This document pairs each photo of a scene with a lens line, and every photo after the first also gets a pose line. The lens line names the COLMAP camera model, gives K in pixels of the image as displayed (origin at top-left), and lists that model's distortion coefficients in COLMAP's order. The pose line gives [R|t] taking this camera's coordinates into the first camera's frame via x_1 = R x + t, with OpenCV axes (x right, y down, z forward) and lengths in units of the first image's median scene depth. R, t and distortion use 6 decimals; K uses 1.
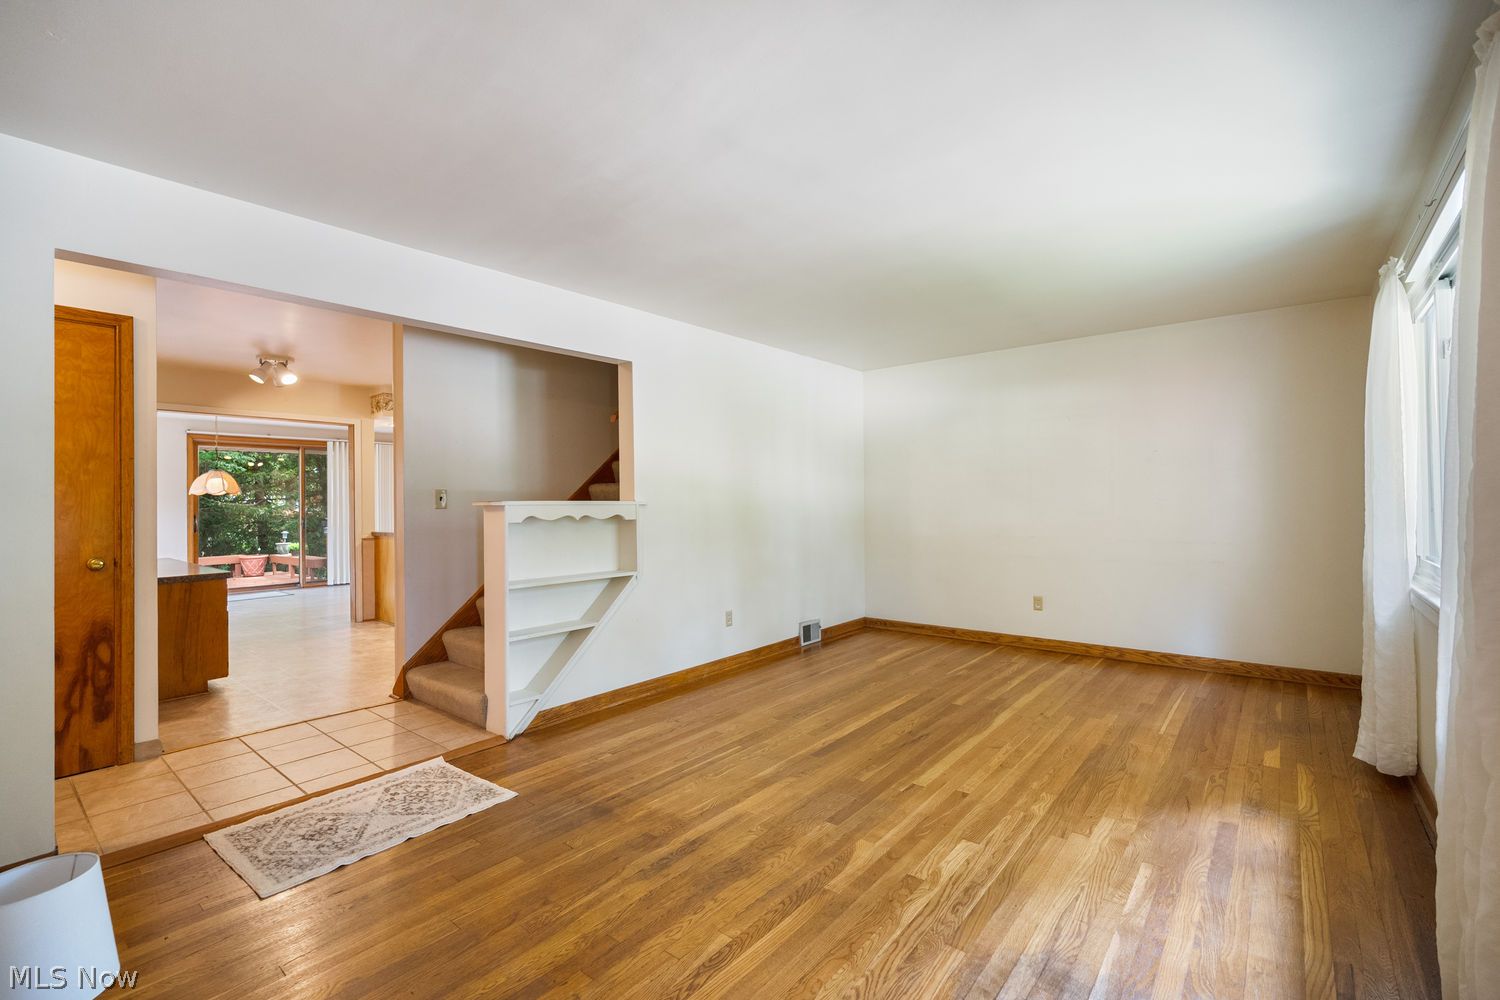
lens RADIAL K [[651.6, 0, 745.7], [0, 651.6, 499.3], [0, 0, 1]] dist [-0.007715, 0.001147]
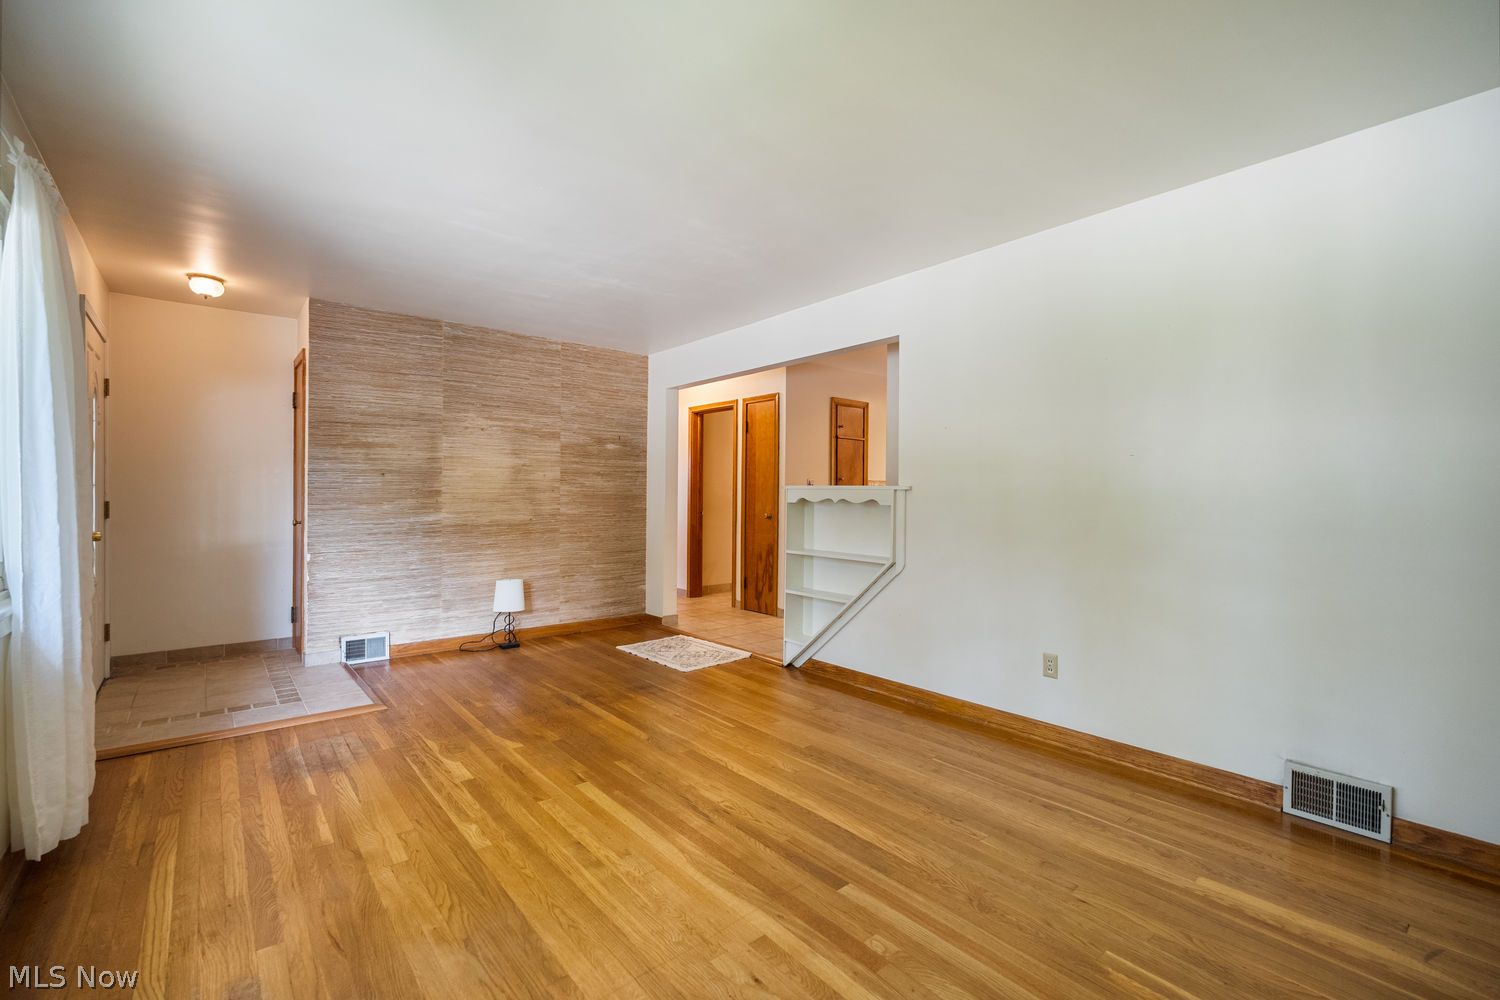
lens RADIAL K [[651.6, 0, 745.2], [0, 651.6, 501.0], [0, 0, 1]] dist [-0.007715, 0.001147]
pose [[-0.183611, 0.021338, -0.982767, 0.940274], [0.000955, 0.999768, 0.021529, 0.005793], [0.982999, 0.003014, -0.183588, 1.156012]]
